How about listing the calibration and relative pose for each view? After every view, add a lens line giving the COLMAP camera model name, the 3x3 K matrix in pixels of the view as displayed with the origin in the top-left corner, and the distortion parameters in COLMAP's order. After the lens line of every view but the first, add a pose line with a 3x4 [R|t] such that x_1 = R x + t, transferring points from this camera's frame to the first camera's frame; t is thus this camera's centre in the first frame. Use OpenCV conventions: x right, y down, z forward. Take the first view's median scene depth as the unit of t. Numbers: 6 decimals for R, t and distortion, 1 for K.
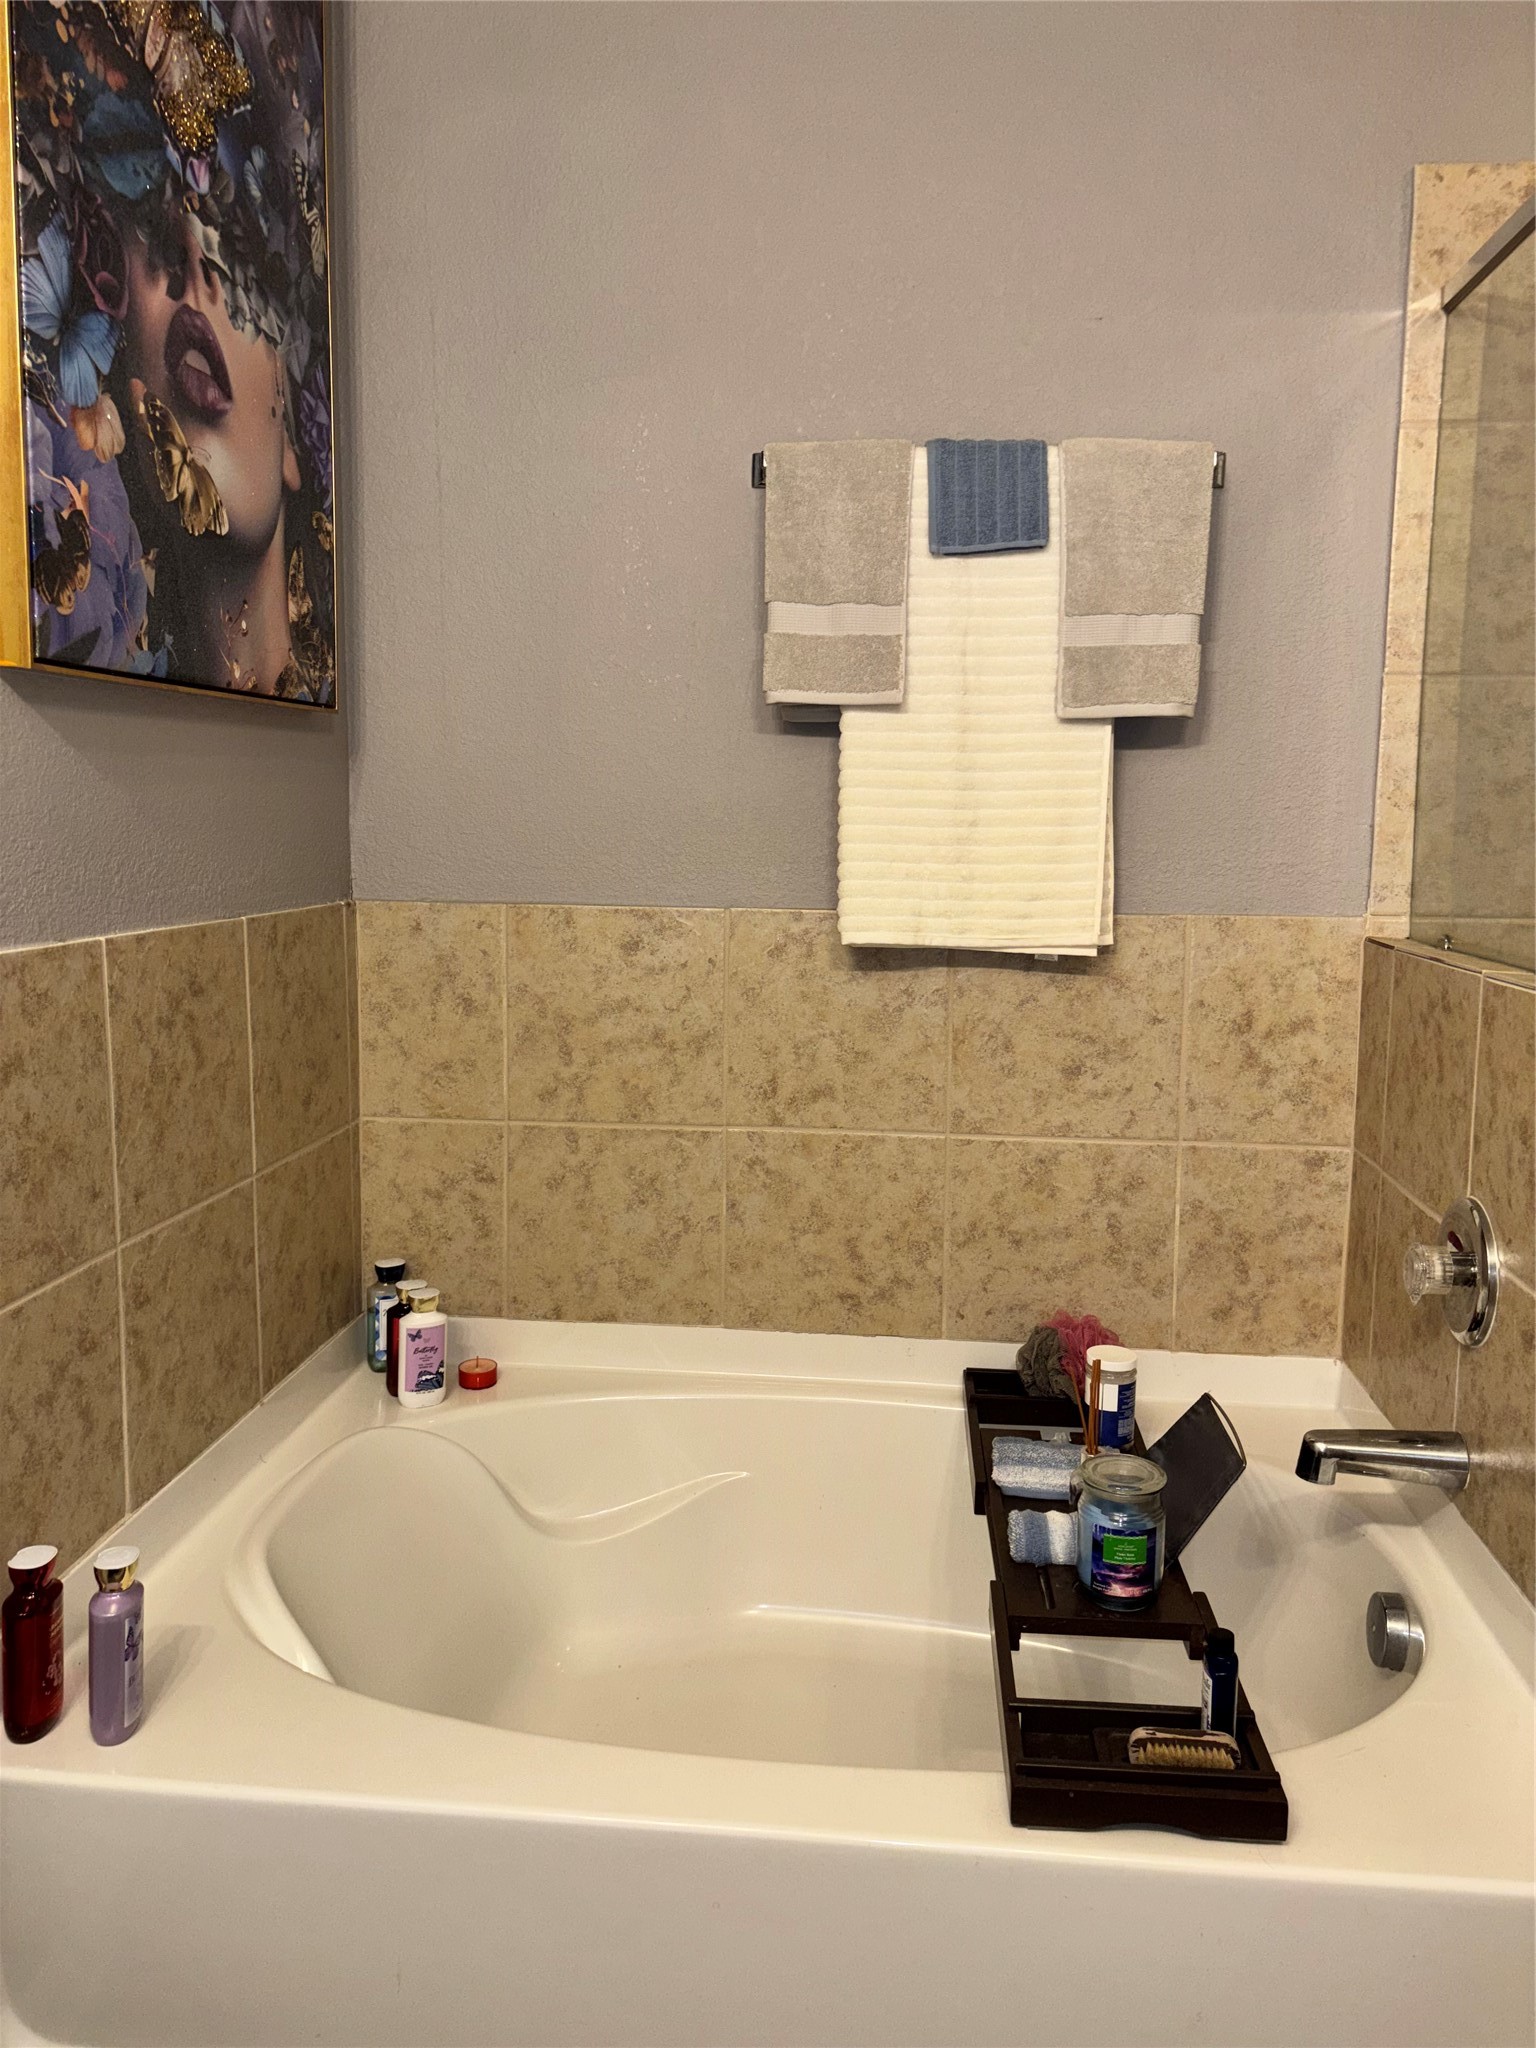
lens RADIAL K [[1554.0, 0, 768.6], [0, 1554.0, 1010.7], [0, 0, 1]] dist [0.050757, -0.049579]
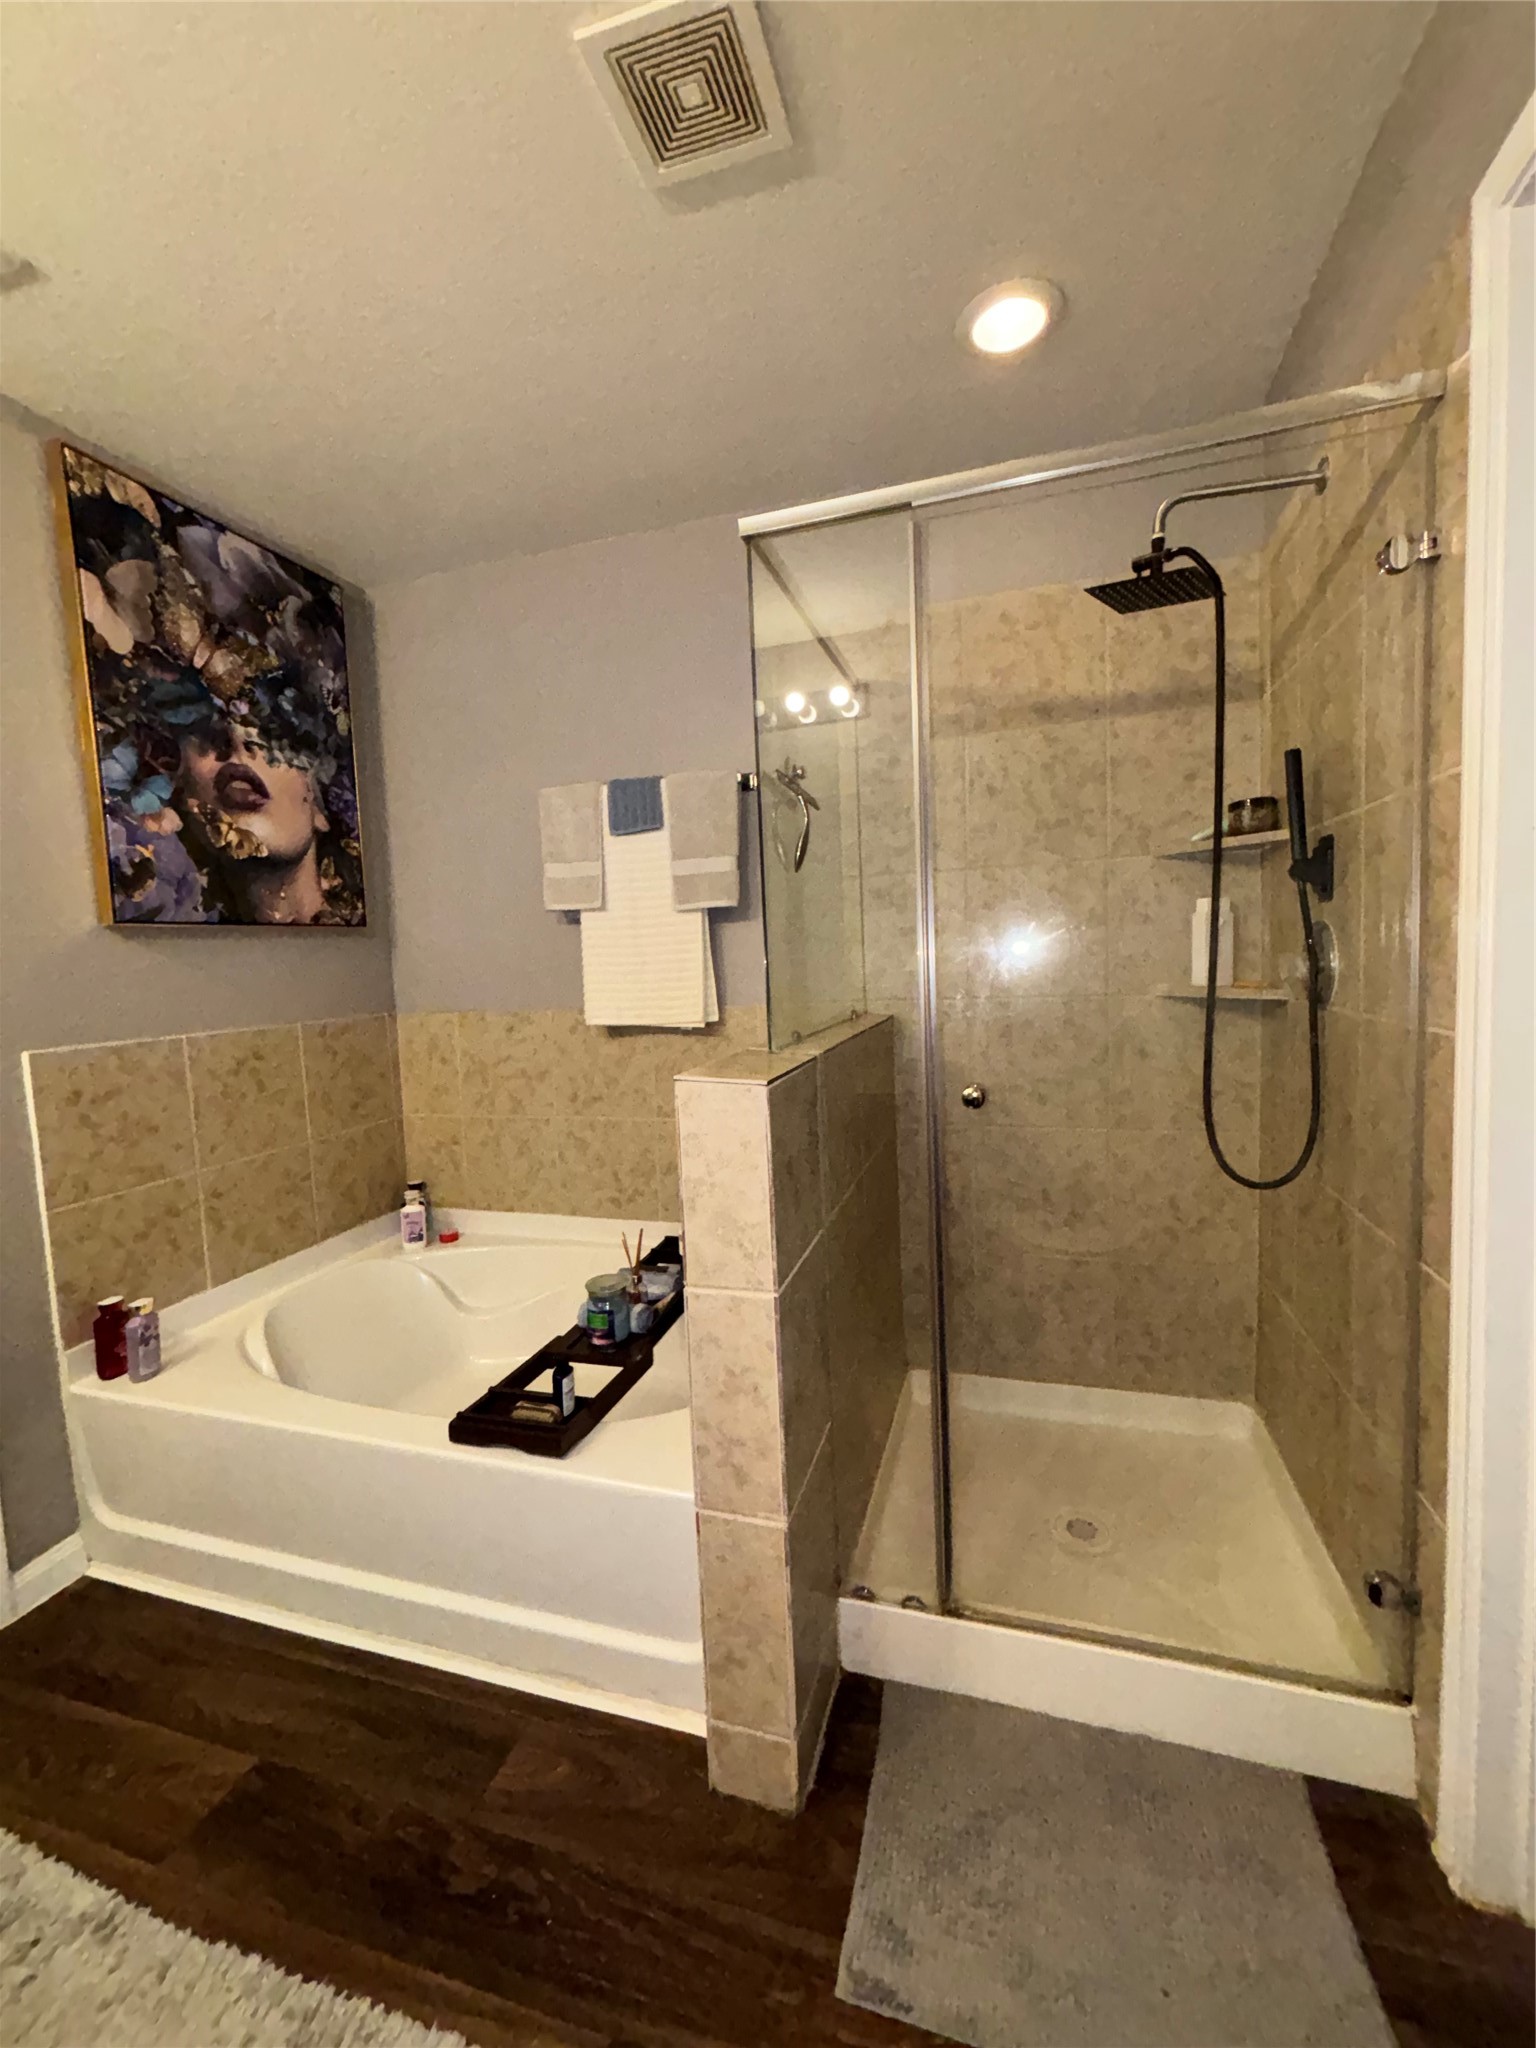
lens RADIAL K [[834.3, 0, 767.4], [0, 834.3, 1024.4], [0, 0, 1]] dist [-0.000218, -0.000558]
pose [[0.978369, -0.034264, -0.204011, 0.522901], [0.026309, 0.998789, -0.041578, 0.007730], [0.205189, 0.035312, 0.978085, -0.023161]]
